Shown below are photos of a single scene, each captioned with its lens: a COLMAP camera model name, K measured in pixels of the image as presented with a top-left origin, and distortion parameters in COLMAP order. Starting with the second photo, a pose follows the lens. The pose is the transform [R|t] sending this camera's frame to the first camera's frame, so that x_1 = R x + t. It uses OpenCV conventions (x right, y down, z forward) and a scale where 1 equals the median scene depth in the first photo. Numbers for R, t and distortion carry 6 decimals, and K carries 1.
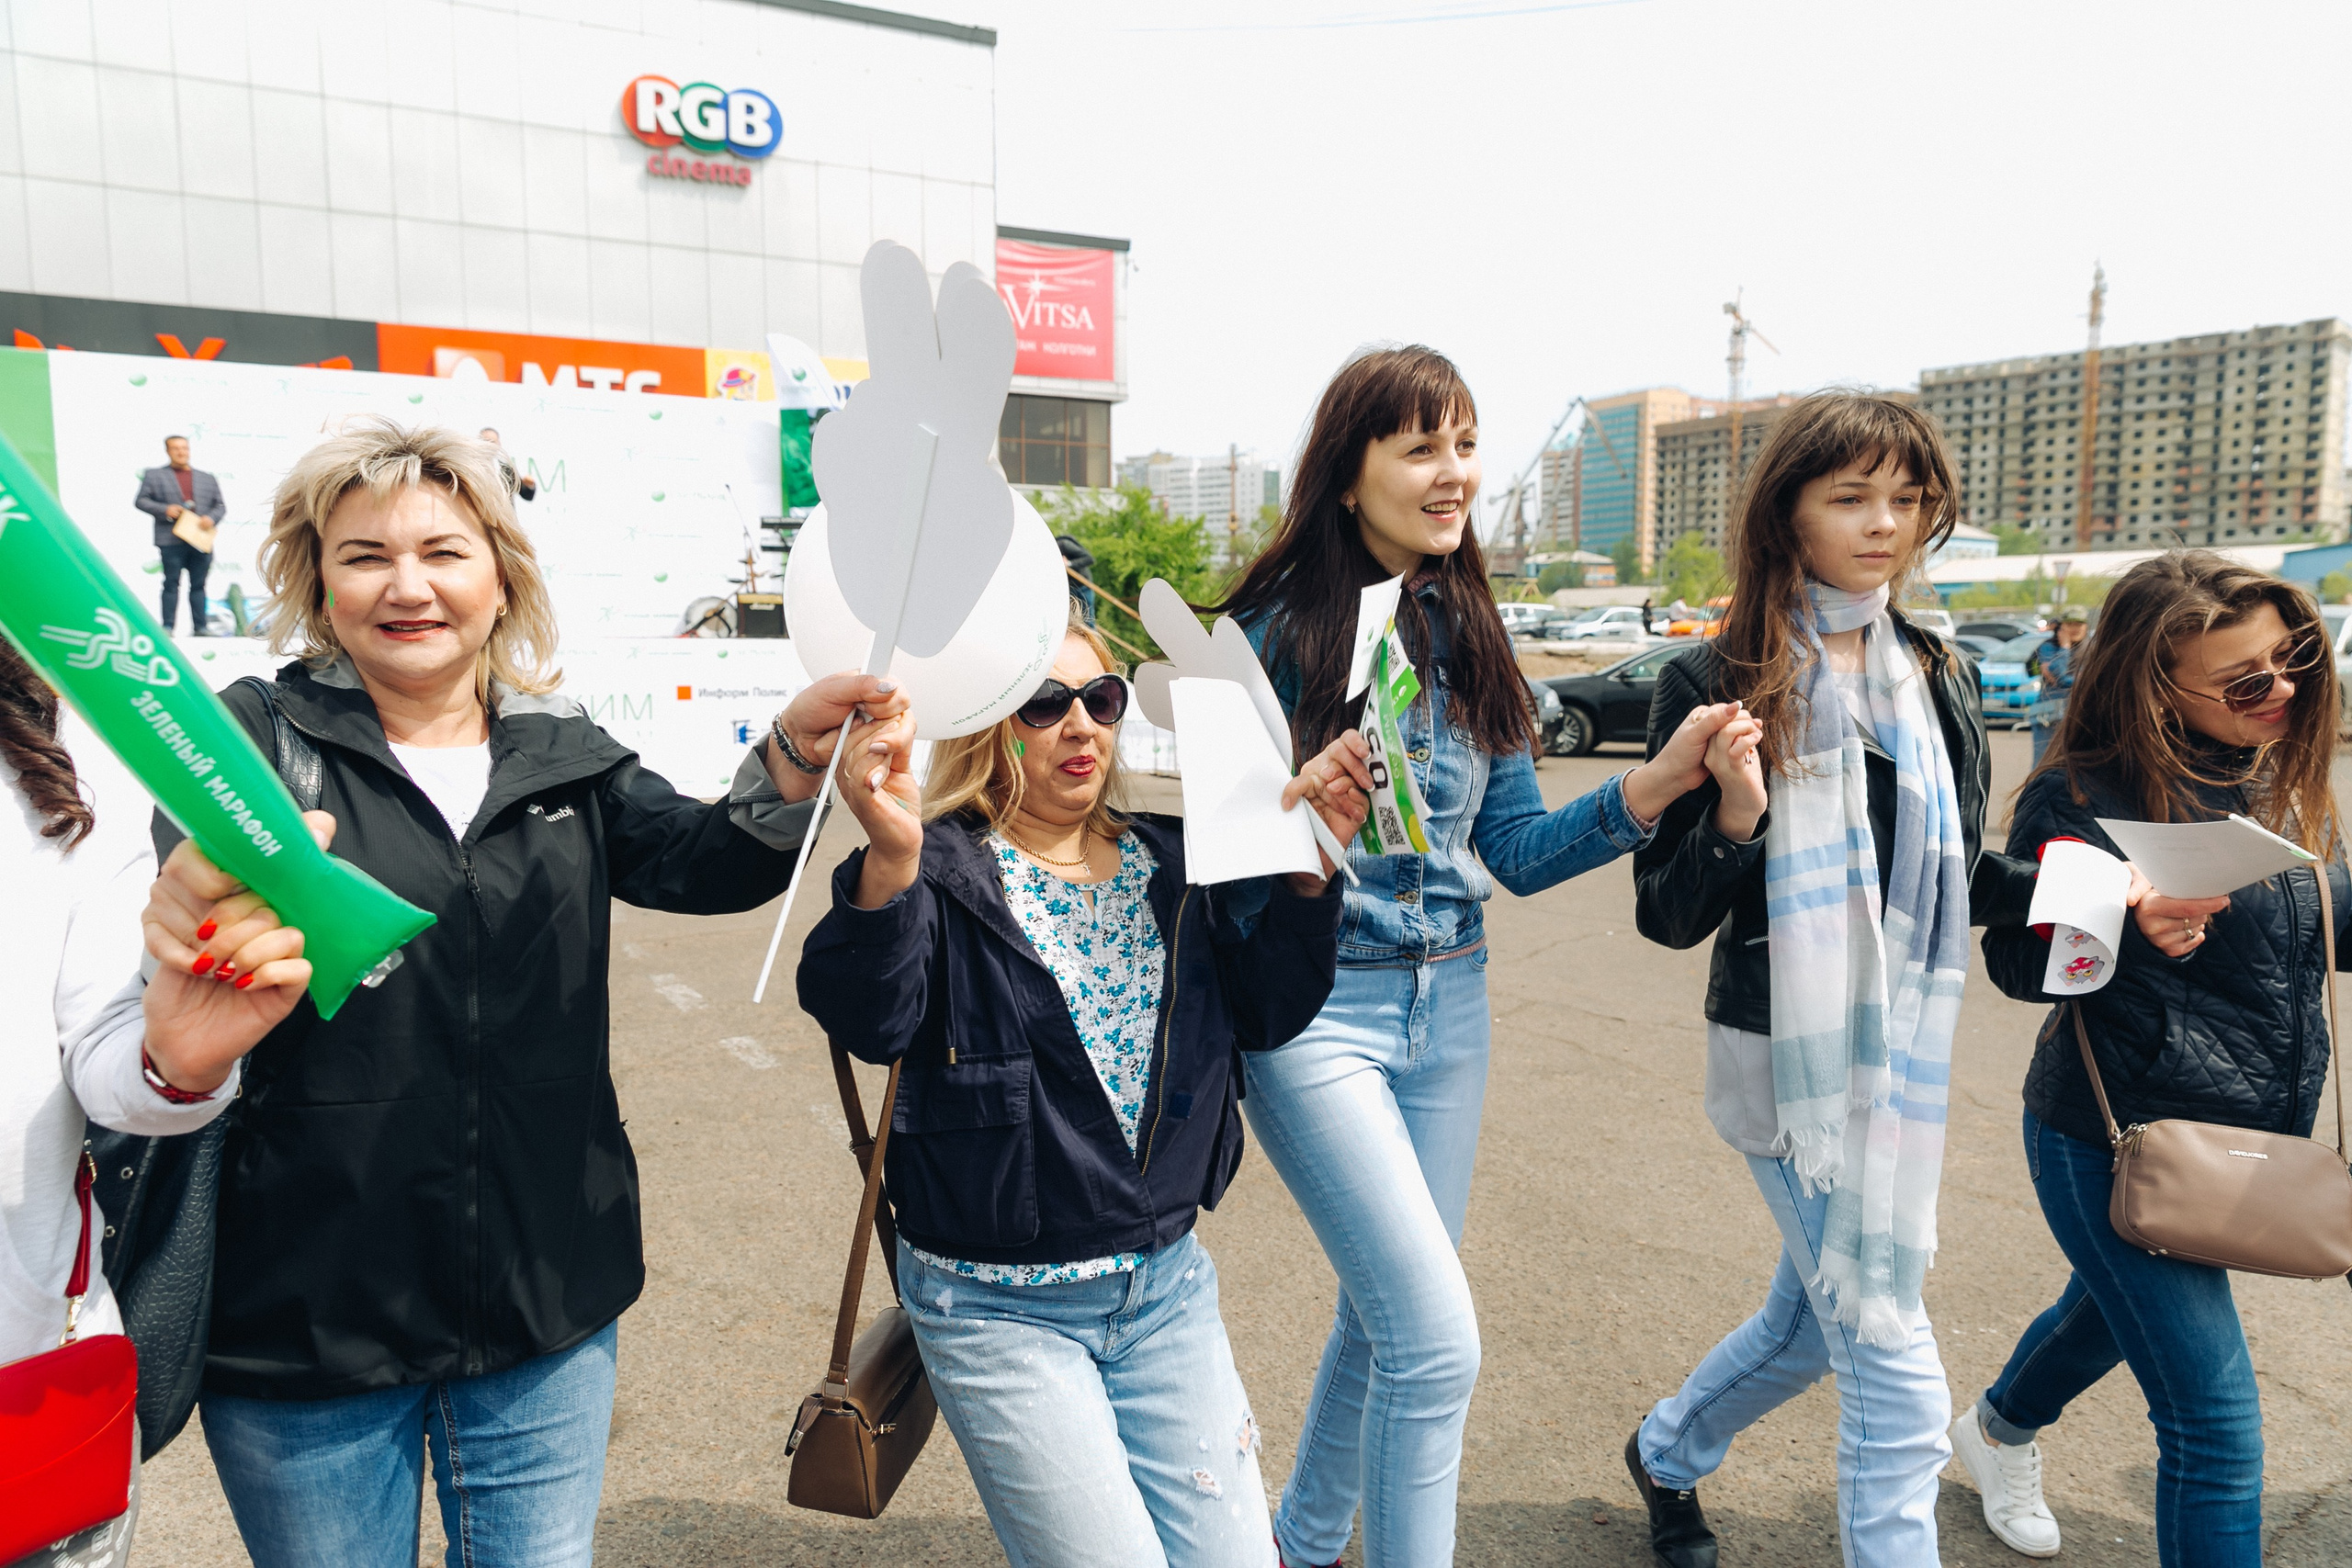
lens RADIAL K [[1656.0, 0, 1172.7], [0, 1656.0, 787.3], [0, 0, 1]] dist [0.004757, 0.005755]
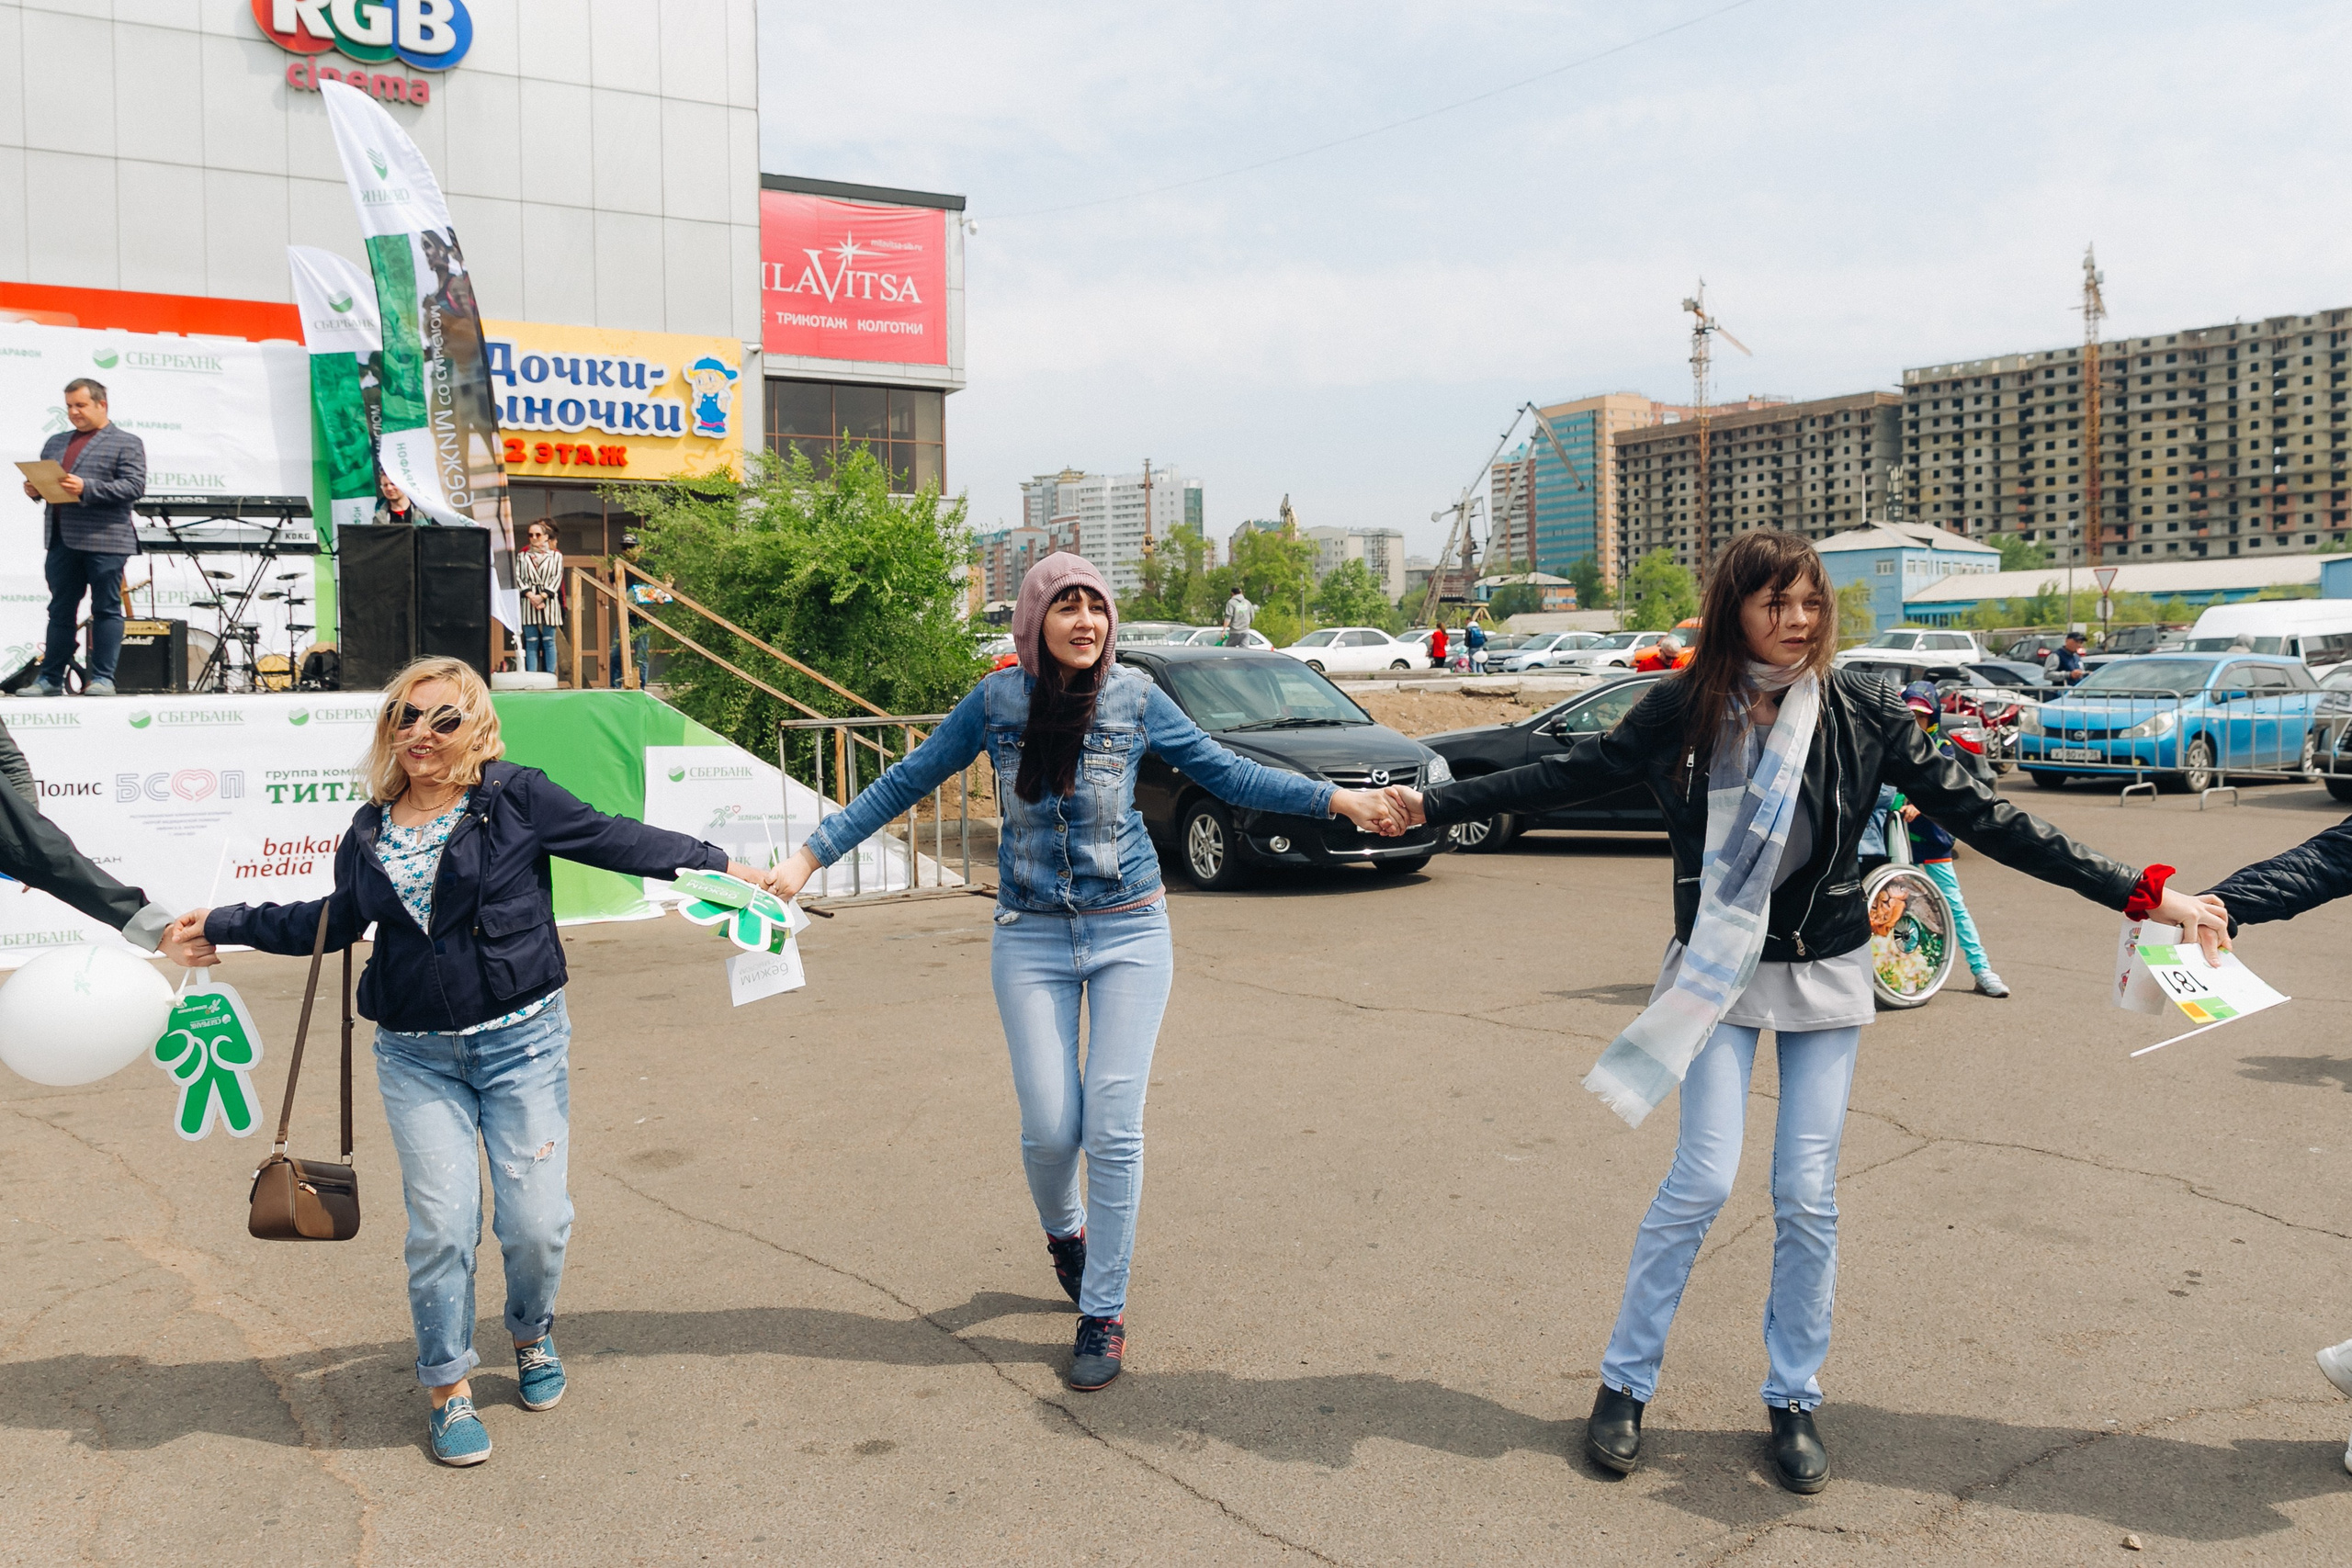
lens RADIAL K [[1656.0, 0, 1180.1], [0, 1656.0, 679.7], [0, 0, 1]] dist [0.004757, 0.005755]
pose [[0.999758, -0.014218, 0.016798, 0.038625], [0.015605, 0.996213, -0.085529, -0.011310], [-0.015518, 0.085770, 0.996194, 0.119226]]
